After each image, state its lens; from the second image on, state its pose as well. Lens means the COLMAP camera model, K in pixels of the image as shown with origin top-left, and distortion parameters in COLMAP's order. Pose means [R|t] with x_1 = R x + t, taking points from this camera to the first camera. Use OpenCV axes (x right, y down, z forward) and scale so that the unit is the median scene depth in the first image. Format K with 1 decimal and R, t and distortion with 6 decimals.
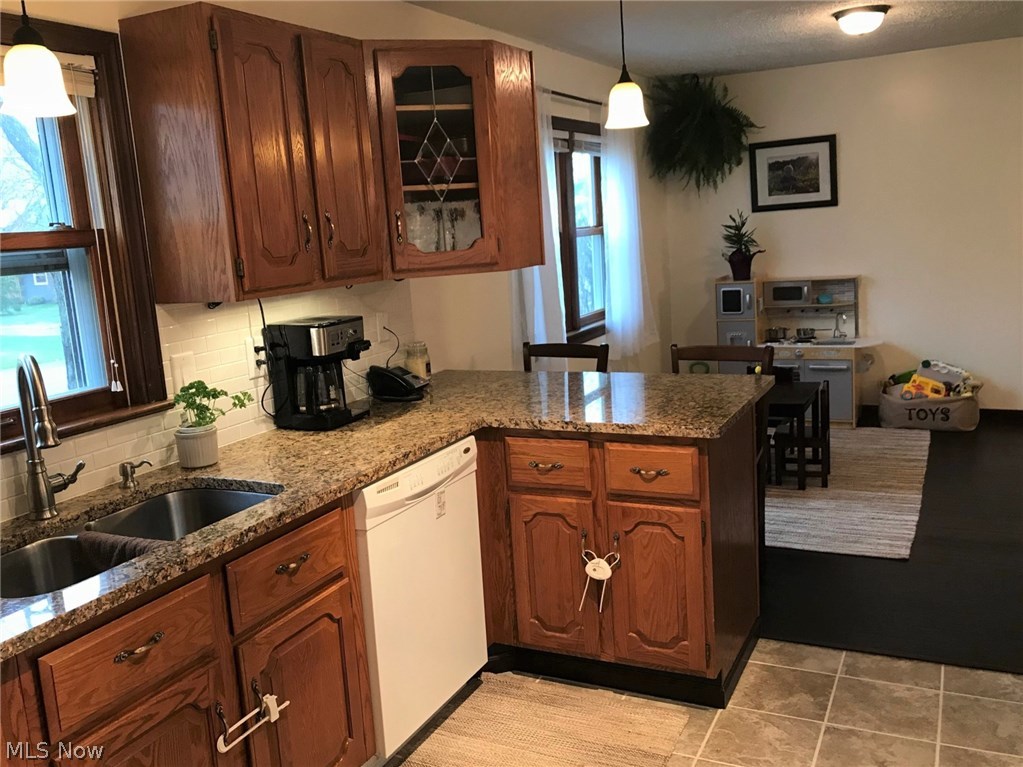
lens RADIAL K [[892.2, 0, 511.5], [0, 892.2, 383.5], [0, 0, 1]] dist [0.080980, -0.114688]
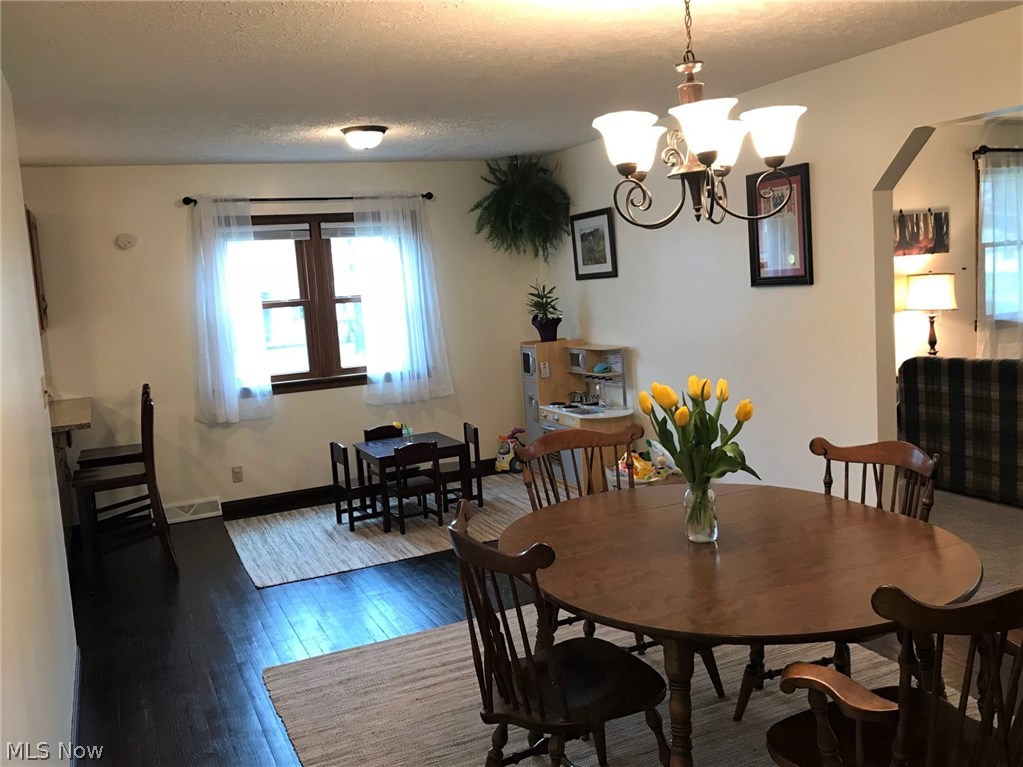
lens RADIAL K [[892.2, 0, 511.5], [0, 892.2, 383.5], [0, 0, 1]] dist [0.080980, -0.114688]
pose [[0.793086, 0.093030, -0.601963, 0.990266], [-0.097417, 0.994919, 0.025413, -0.103578], [0.601269, 0.038487, 0.798120, 0.146281]]
